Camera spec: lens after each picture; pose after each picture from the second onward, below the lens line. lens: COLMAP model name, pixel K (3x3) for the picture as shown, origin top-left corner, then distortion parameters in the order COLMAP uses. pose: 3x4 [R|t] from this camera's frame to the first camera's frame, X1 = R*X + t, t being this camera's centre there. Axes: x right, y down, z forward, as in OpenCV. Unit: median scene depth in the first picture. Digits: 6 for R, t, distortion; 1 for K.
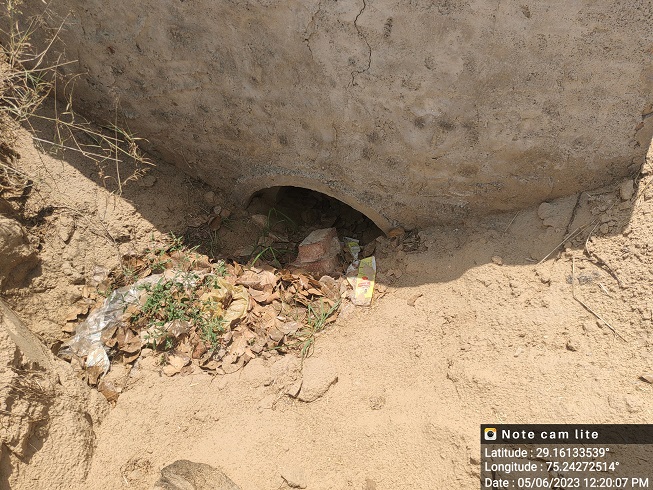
lens RADIAL K [[583.2, 0, 326.5], [0, 583.2, 245.0], [0, 0, 1]] dist [0.003307, 0.001370]
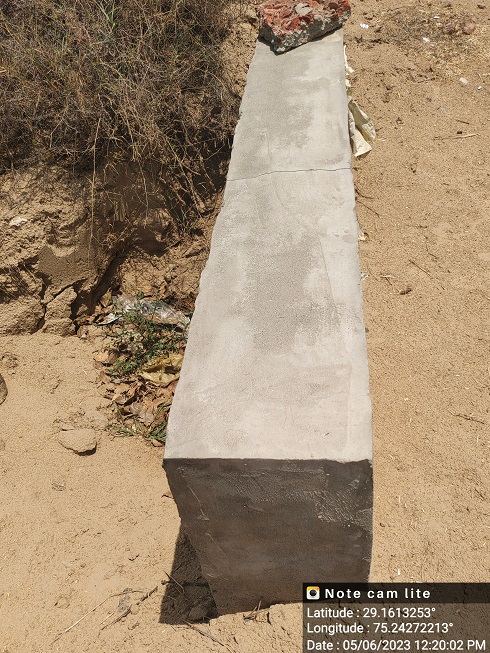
lens RADIAL K [[583.2, 0, 245.0], [0, 583.2, 326.5], [0, 0, 1]] dist [0.003307, 0.001370]
pose [[0.274994, 0.748741, -0.603130, 0.575183], [-0.704293, 0.583909, 0.403760, -0.593234], [0.654484, 0.313749, 0.687904, 0.216080]]
